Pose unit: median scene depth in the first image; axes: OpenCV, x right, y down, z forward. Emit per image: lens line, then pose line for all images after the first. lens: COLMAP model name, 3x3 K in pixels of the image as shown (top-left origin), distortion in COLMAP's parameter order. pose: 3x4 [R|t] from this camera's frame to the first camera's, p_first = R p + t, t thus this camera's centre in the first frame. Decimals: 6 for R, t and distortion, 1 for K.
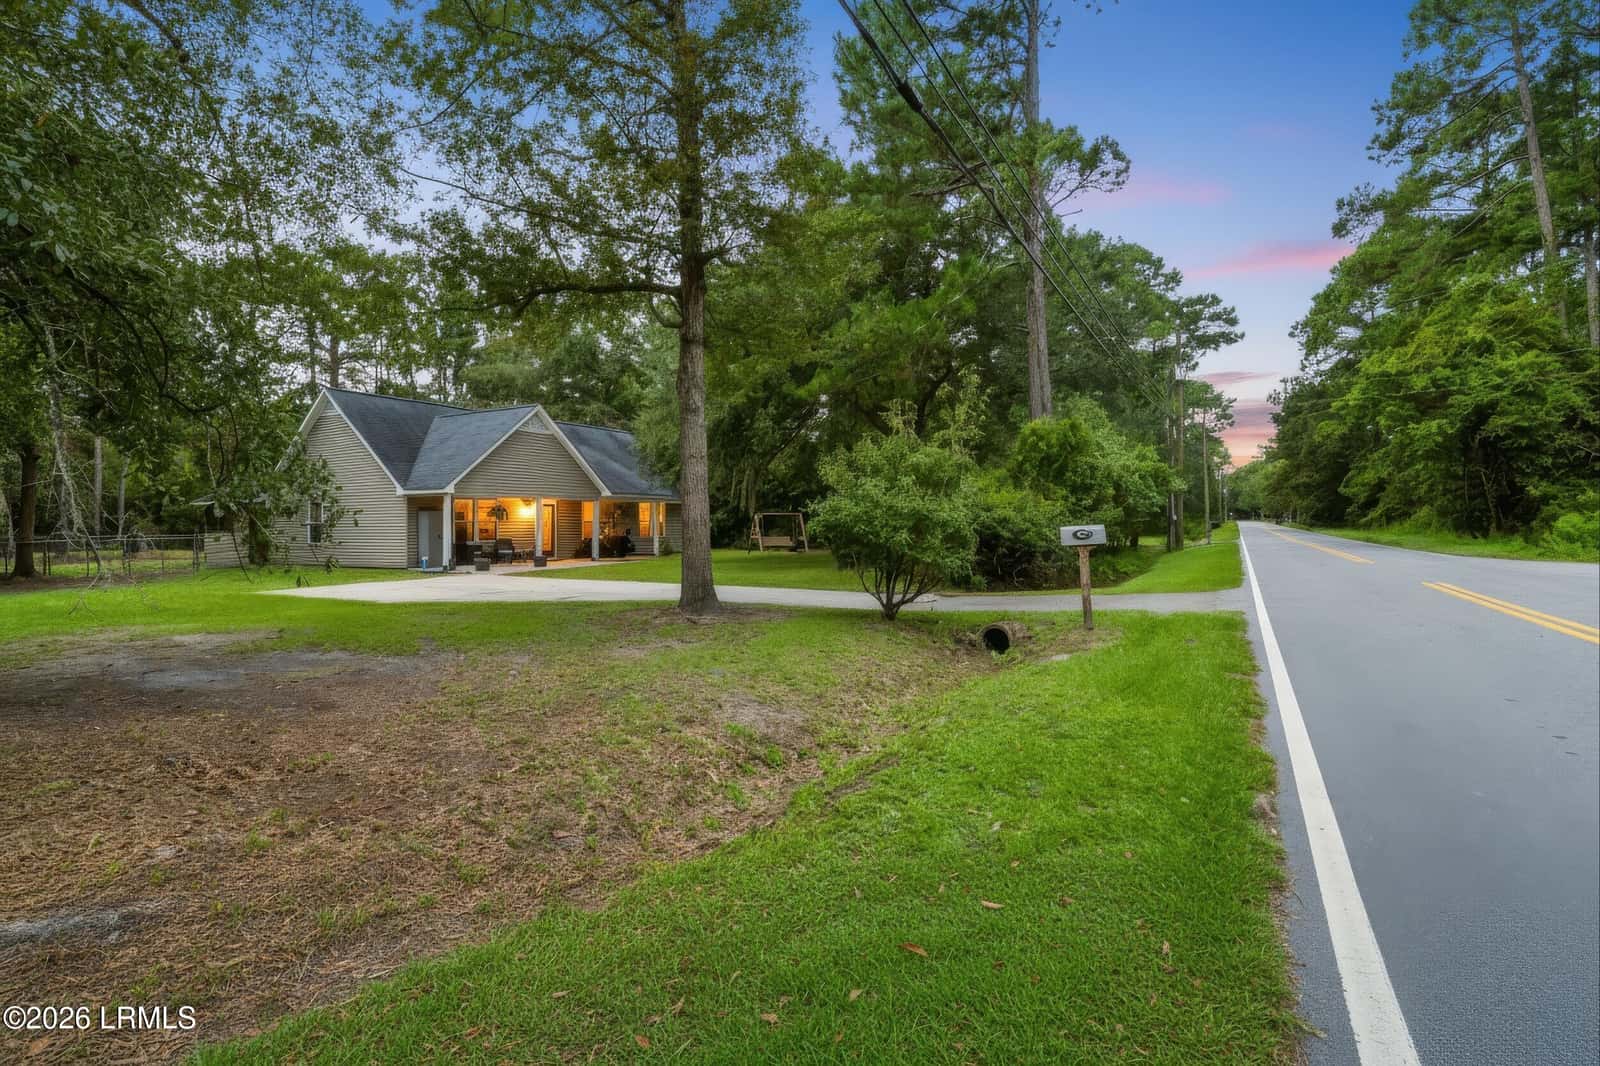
lens RADIAL K [[770.9, 0, 799.1], [0, 770.9, 525.4], [0, 0, 1]] dist [0.004462, 0.001277]
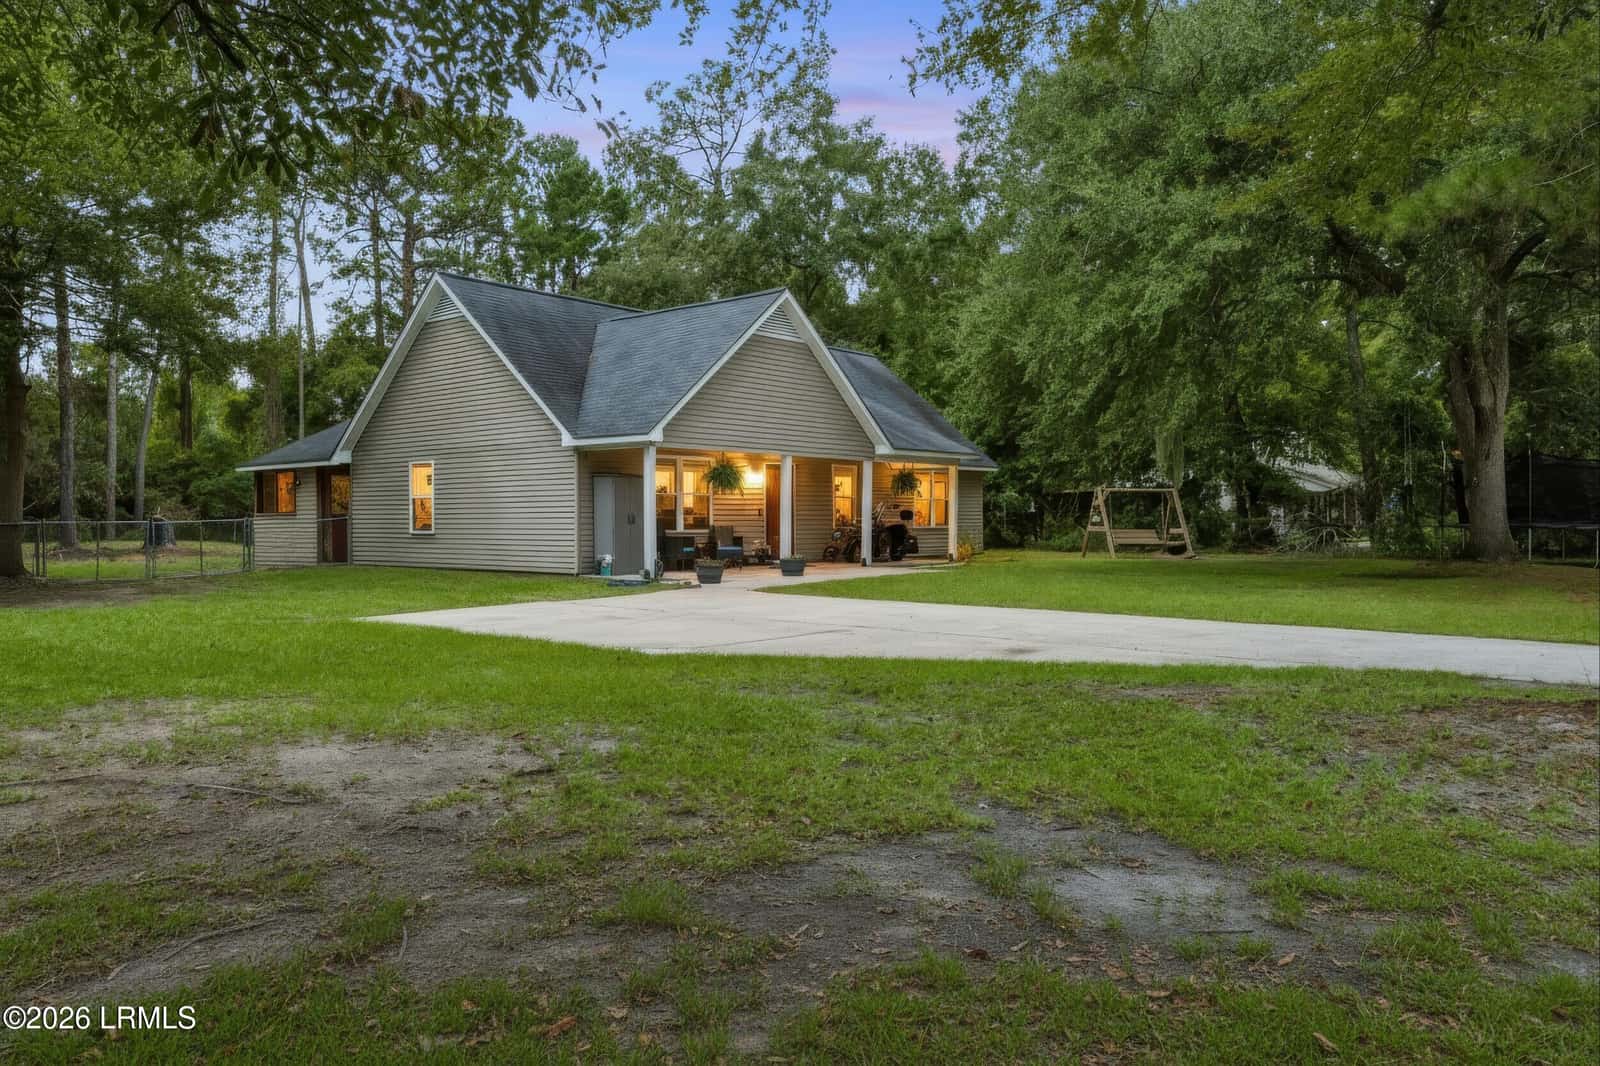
lens RADIAL K [[1111.7, 0, 804.7], [0, 1111.7, 529.2], [0, 0, 1]] dist [-0.006681, -0.001885]
pose [[0.984049, 0.007820, -0.177725, -0.174144], [-0.006059, 0.999927, 0.010448, 0.010329], [0.177793, -0.009205, 0.984025, 0.194959]]
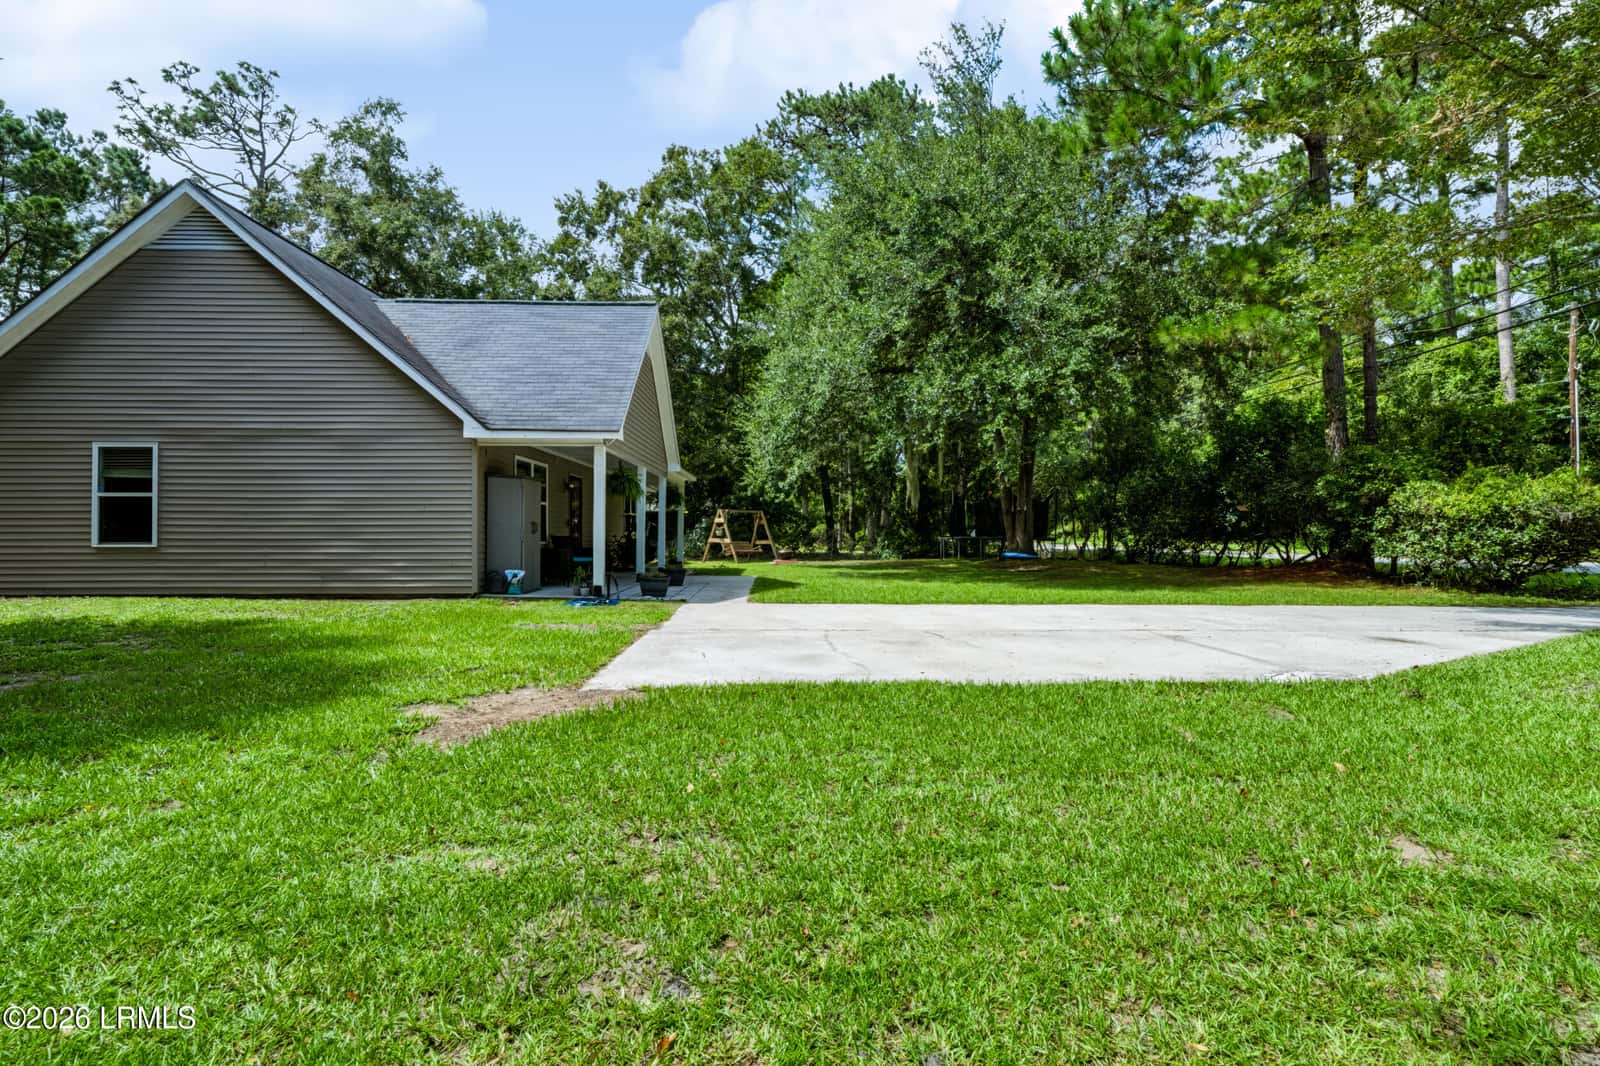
lens RADIAL K [[770.9, 0, 798.4], [0, 770.9, 531.0], [0, 0, 1]] dist [0.004462, 0.001277]
pose [[0.857509, 0.010532, 0.514362, -0.518856], [-0.006034, 0.999928, -0.010415, 0.017695], [-0.514434, 0.005827, 0.857510, 0.445013]]
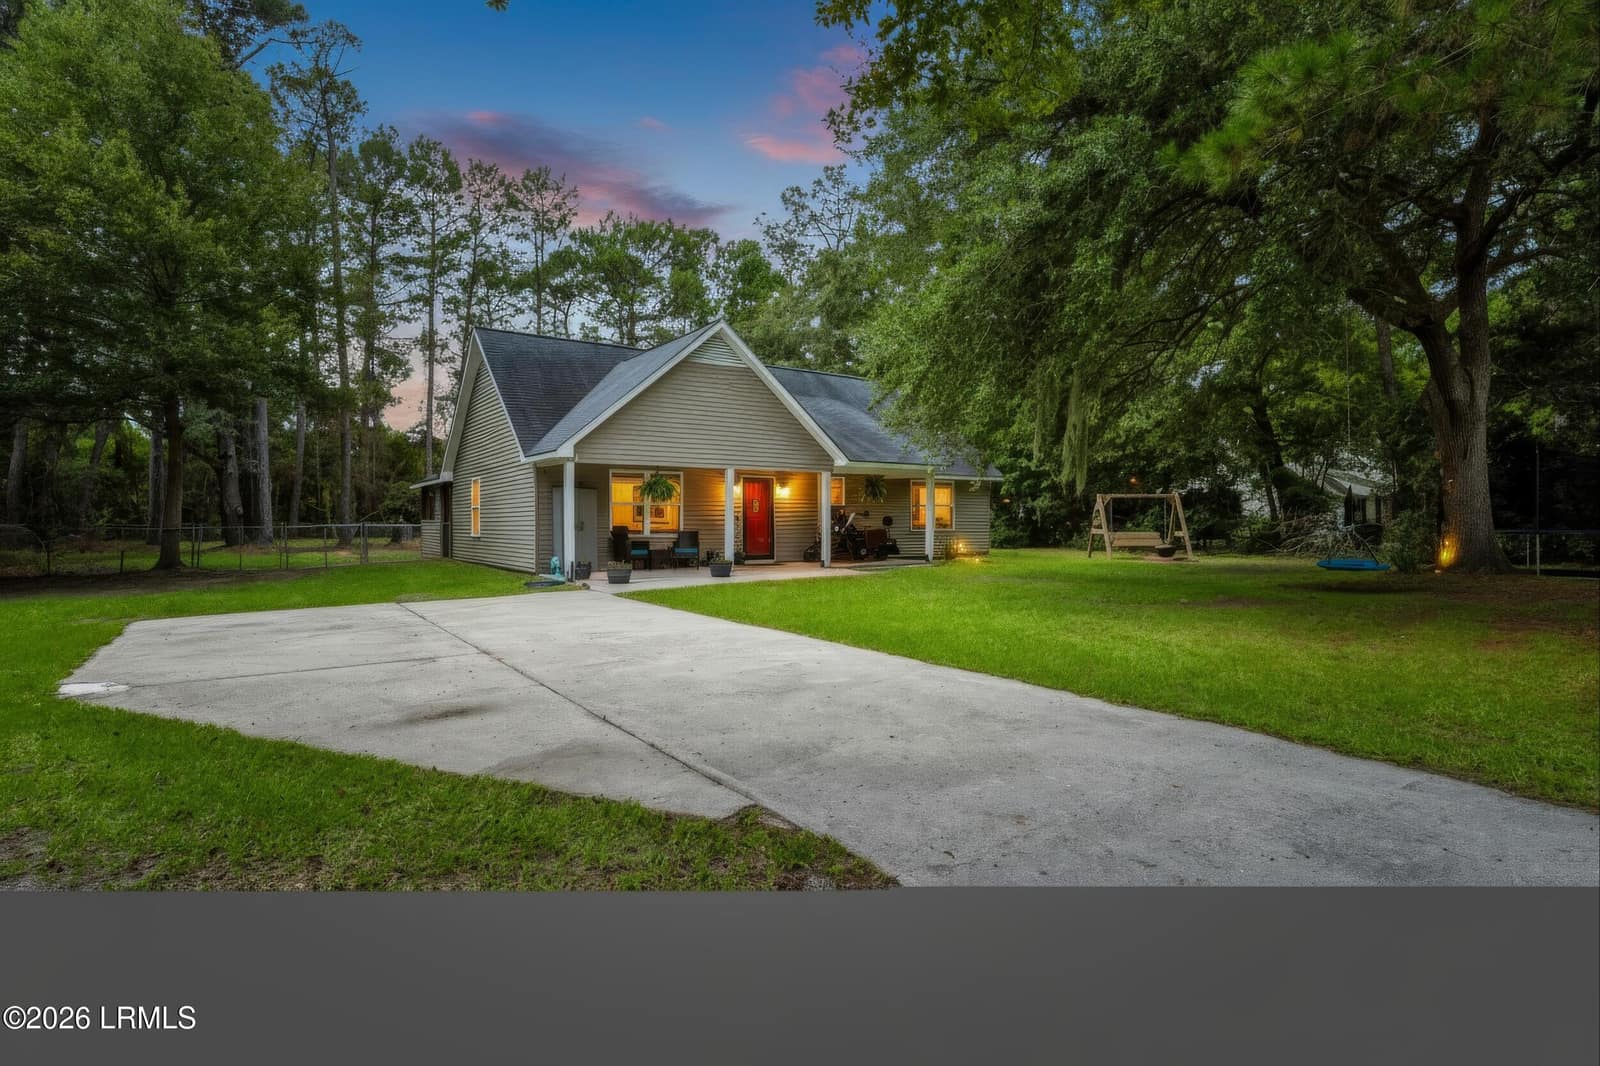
lens RADIAL K [[788.6, 0, 800.9], [0, 788.6, 522.9], [0, 0, 1]] dist [-0.021747, -0.000065]
pose [[0.904313, 0.004813, -0.426842, -0.004507], [-0.002592, 0.999980, 0.005783, 0.005954], [0.426861, -0.004123, 0.904308, 0.429385]]
